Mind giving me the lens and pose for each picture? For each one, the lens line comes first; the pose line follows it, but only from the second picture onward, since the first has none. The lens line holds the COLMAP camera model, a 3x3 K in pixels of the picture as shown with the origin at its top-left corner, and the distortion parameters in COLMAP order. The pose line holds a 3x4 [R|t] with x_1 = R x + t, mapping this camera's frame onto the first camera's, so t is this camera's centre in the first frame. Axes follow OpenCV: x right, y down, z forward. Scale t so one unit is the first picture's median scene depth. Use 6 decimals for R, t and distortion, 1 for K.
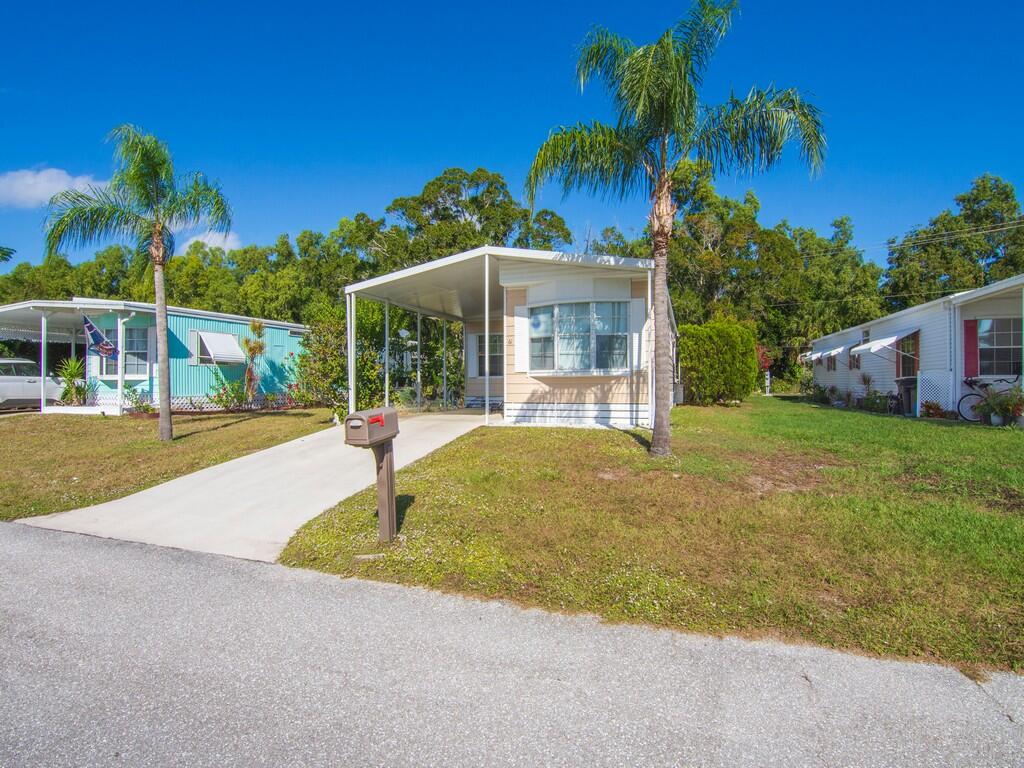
lens RADIAL K [[507.6, 0, 512.0], [0, 507.6, 384.0], [0, 0, 1]] dist [0.003970, -0.013930]
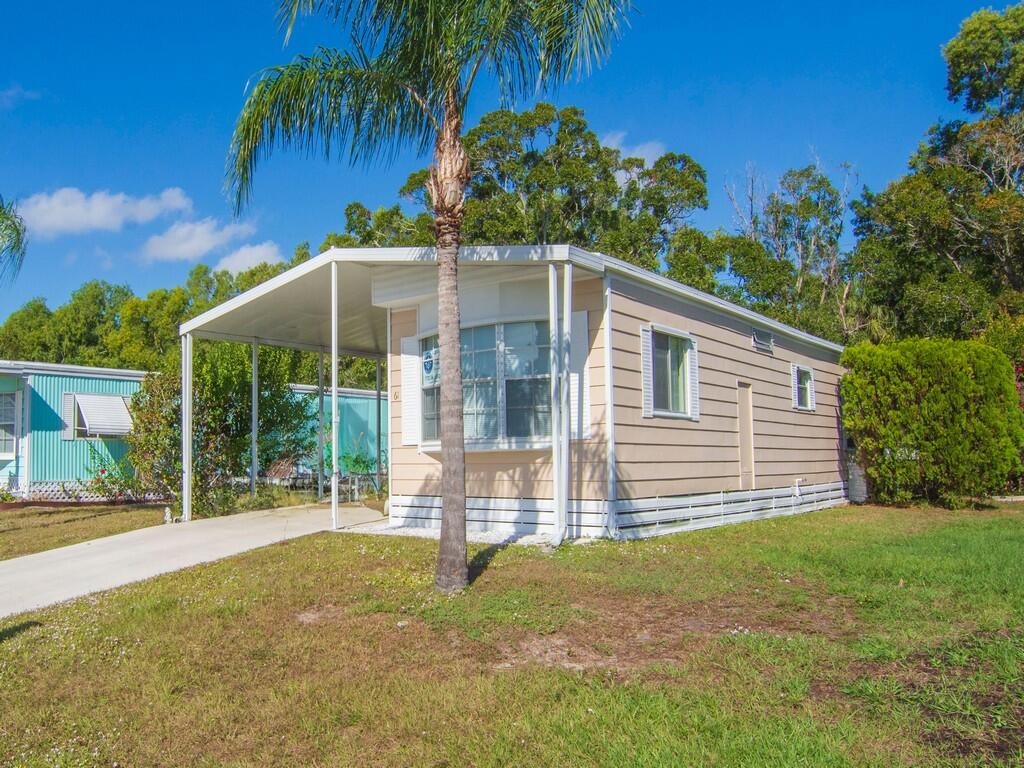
lens RADIAL K [[886.8, 0, 511.7], [0, 886.8, 409.5], [0, 0, 1]] dist [-0.001869, -0.003285]
pose [[0.916258, -0.026942, -0.399682, 0.556642], [0.003670, 0.998258, -0.058878, -0.002527], [0.400573, 0.052480, 0.914761, 0.074141]]
